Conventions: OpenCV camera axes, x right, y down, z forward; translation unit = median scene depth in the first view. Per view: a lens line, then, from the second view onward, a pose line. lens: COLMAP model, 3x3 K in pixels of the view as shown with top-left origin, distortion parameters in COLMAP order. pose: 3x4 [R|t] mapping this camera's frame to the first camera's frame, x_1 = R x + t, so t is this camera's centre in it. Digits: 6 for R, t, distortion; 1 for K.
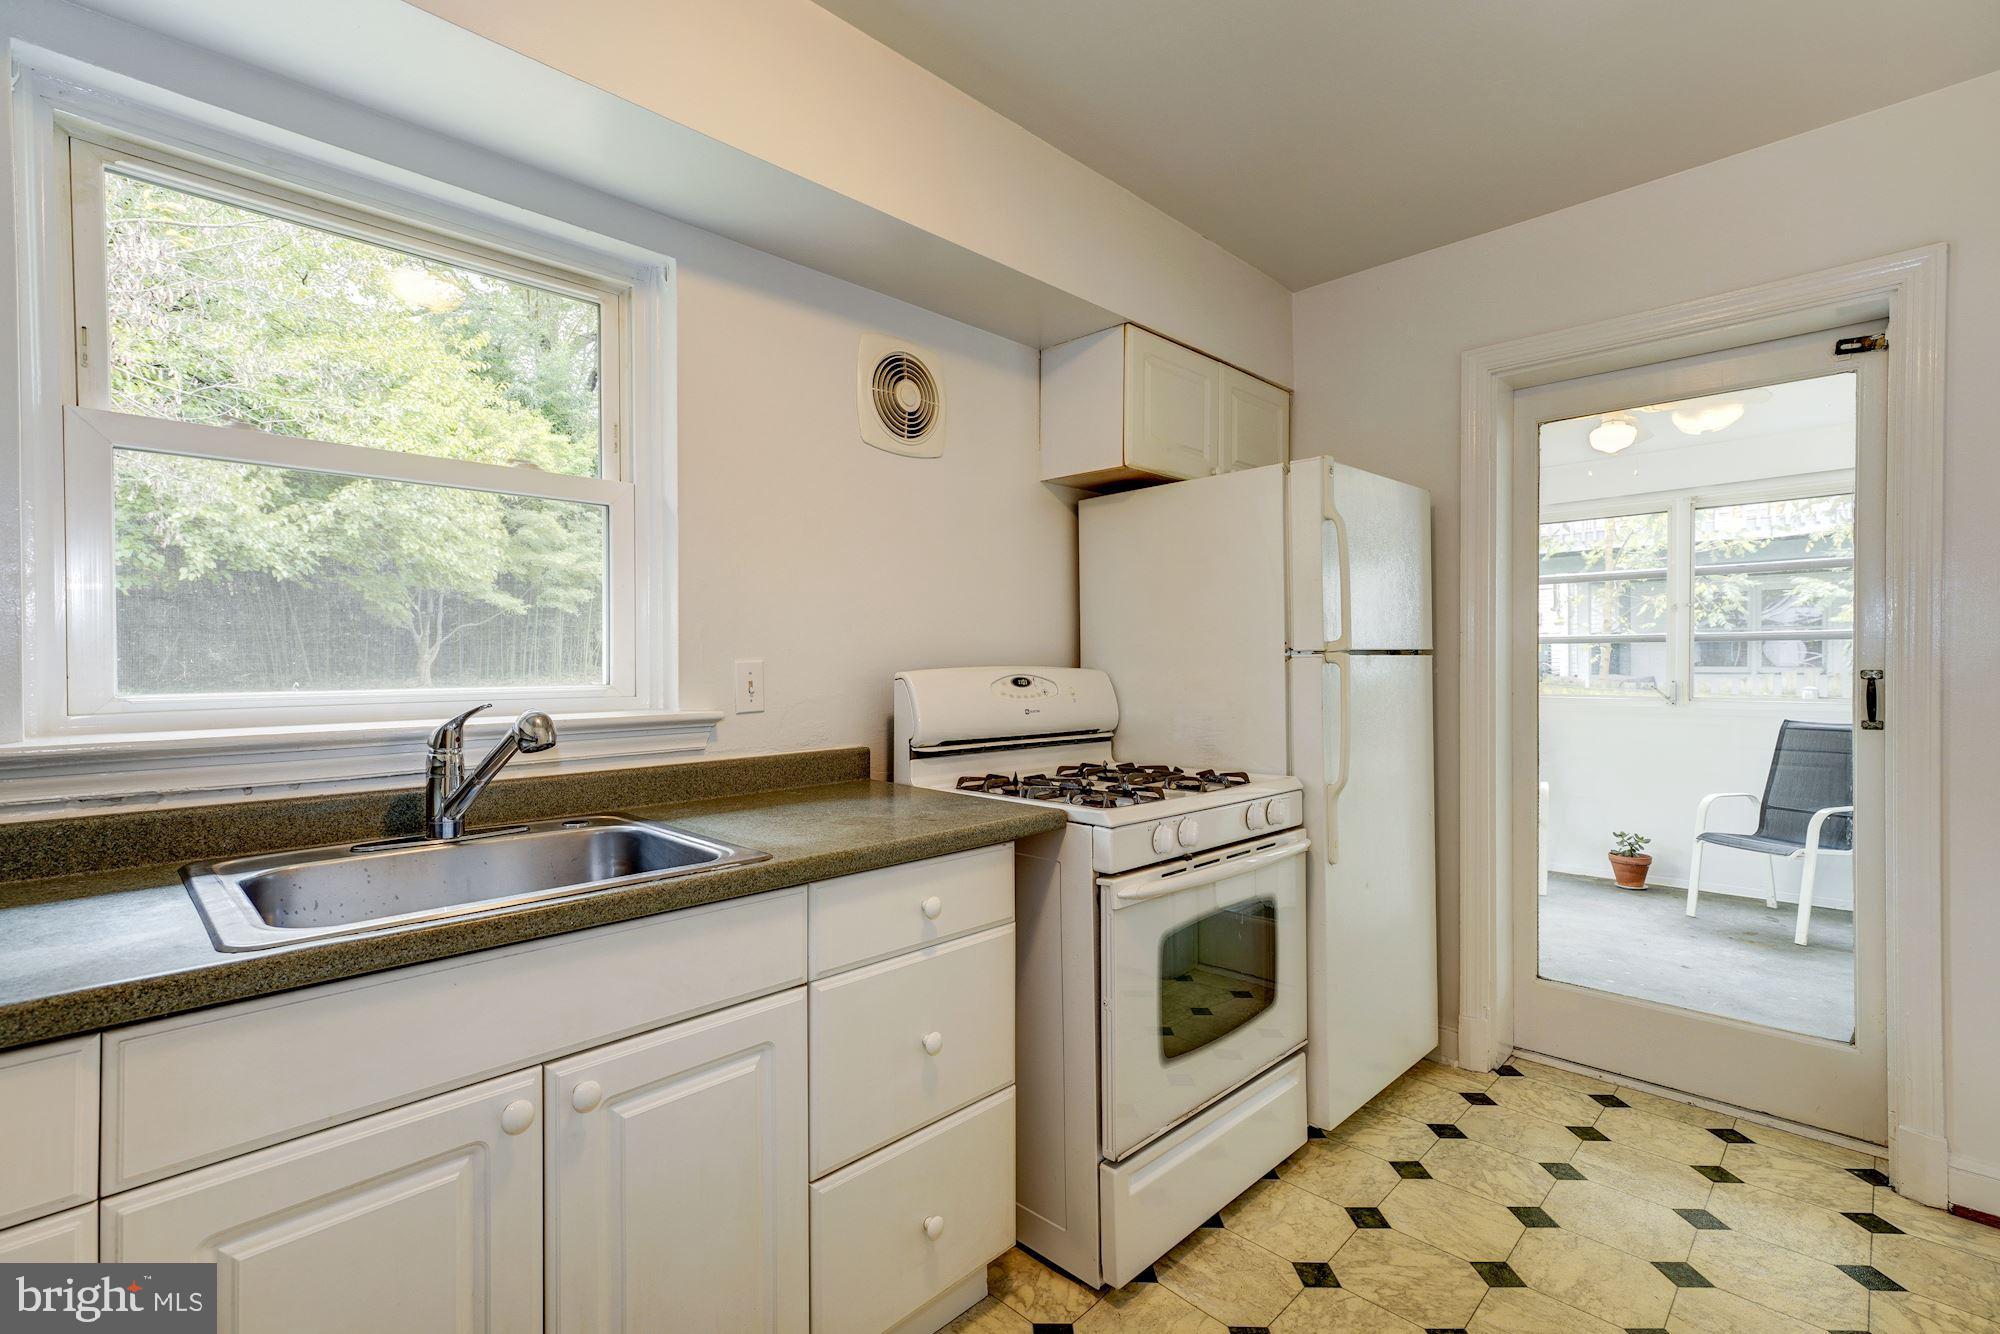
lens RADIAL K [[898.6, 0, 986.9], [0, 898.6, 665.3], [0, 0, 1]] dist [-0.001728, 0.008197]
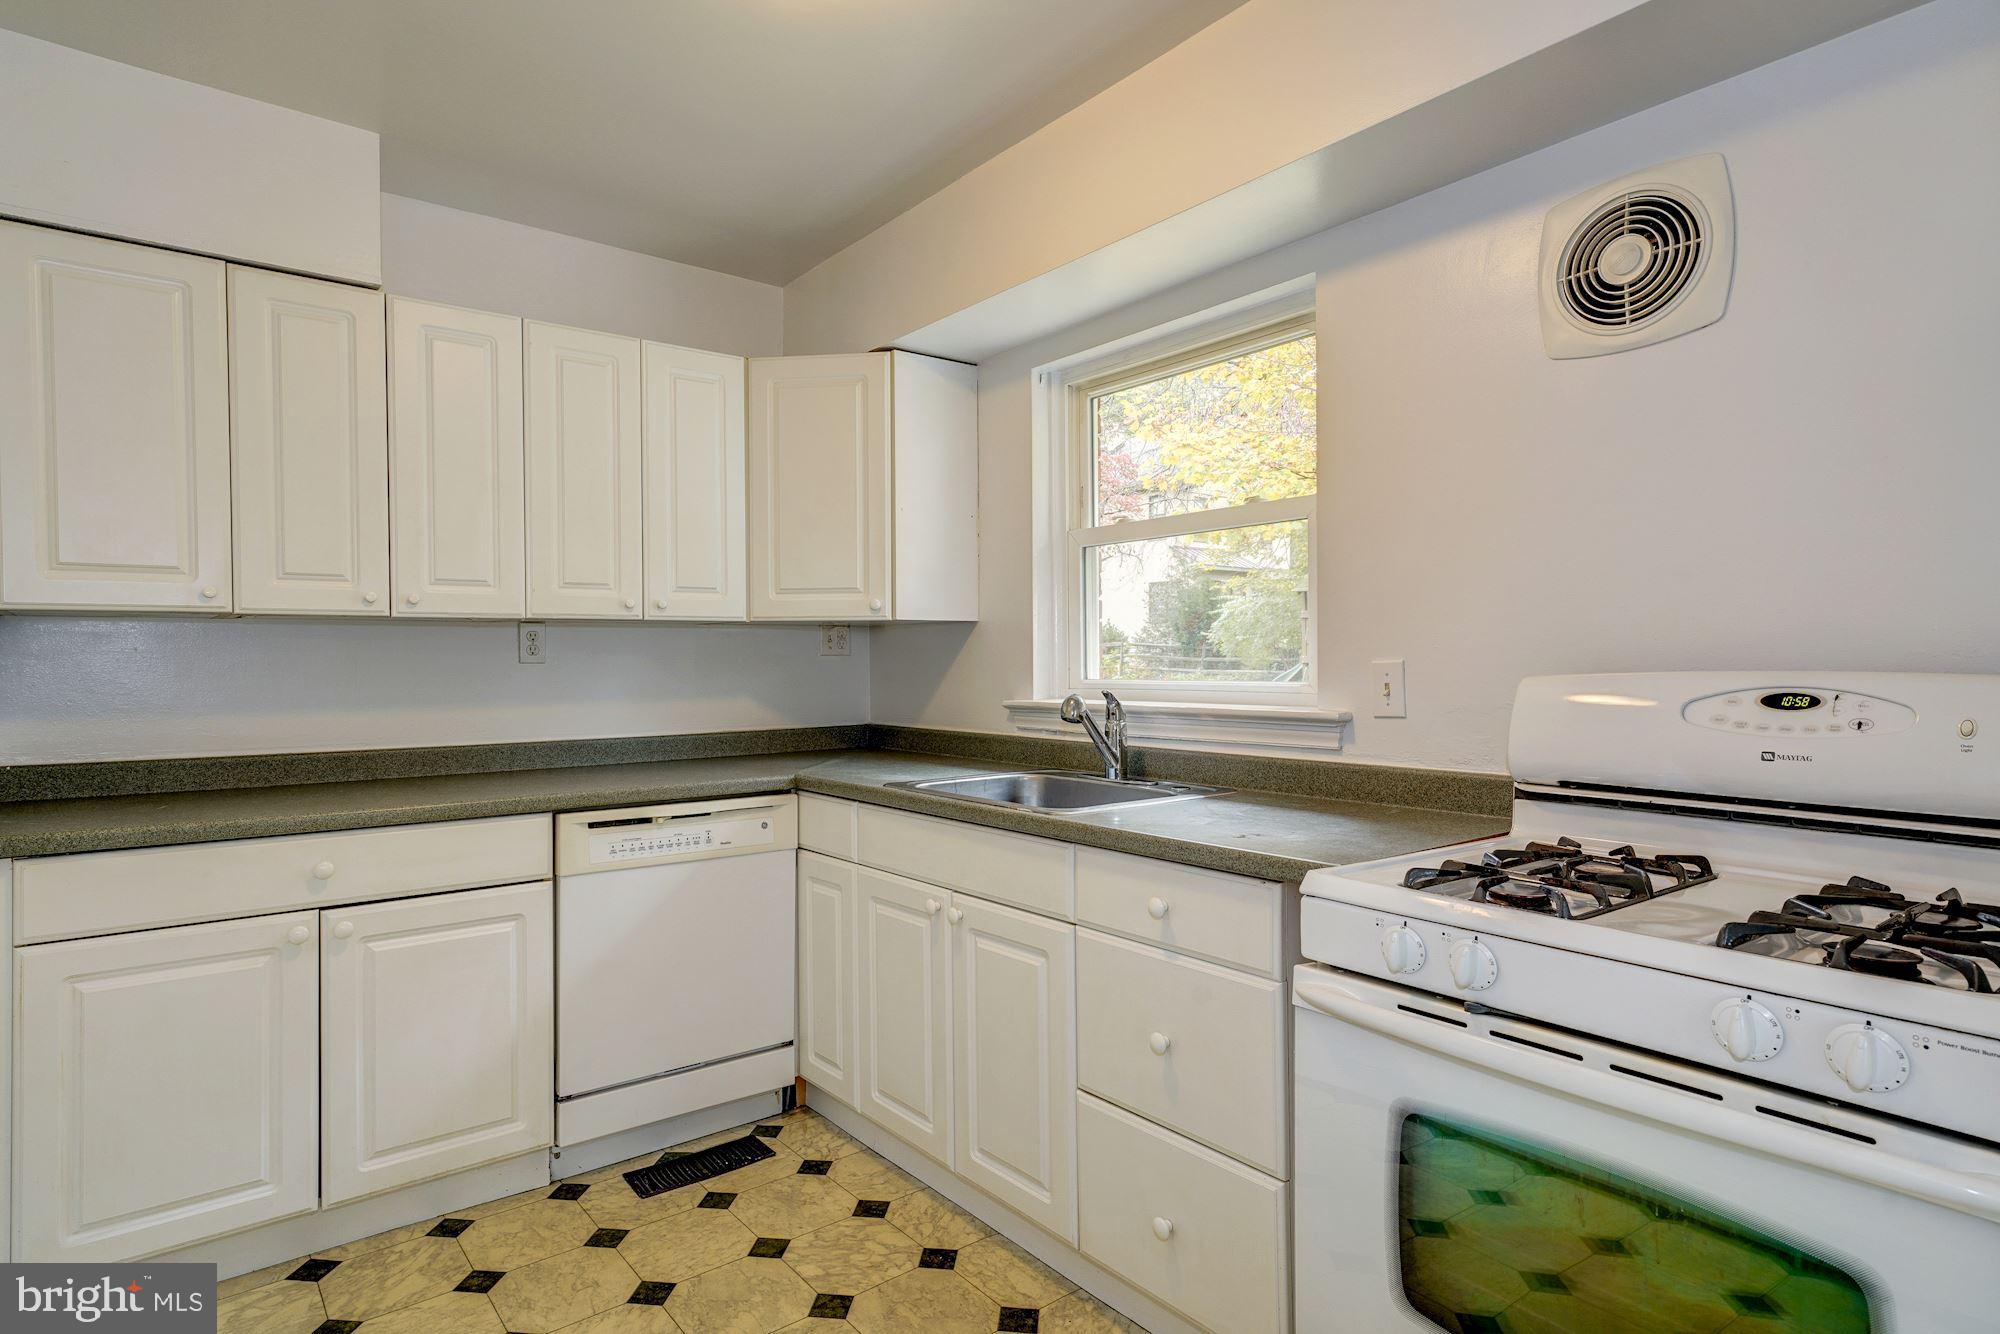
lens RADIAL K [[1104.4, 0, 994.5], [0, 1104.4, 676.5], [0, 0, 1]] dist [0.002133, 0.000241]
pose [[-0.124266, 0.018149, -0.992083, 0.960217], [0.000491, 0.999834, 0.018229, -0.010326], [0.992249, 0.001778, -0.124254, 0.788792]]
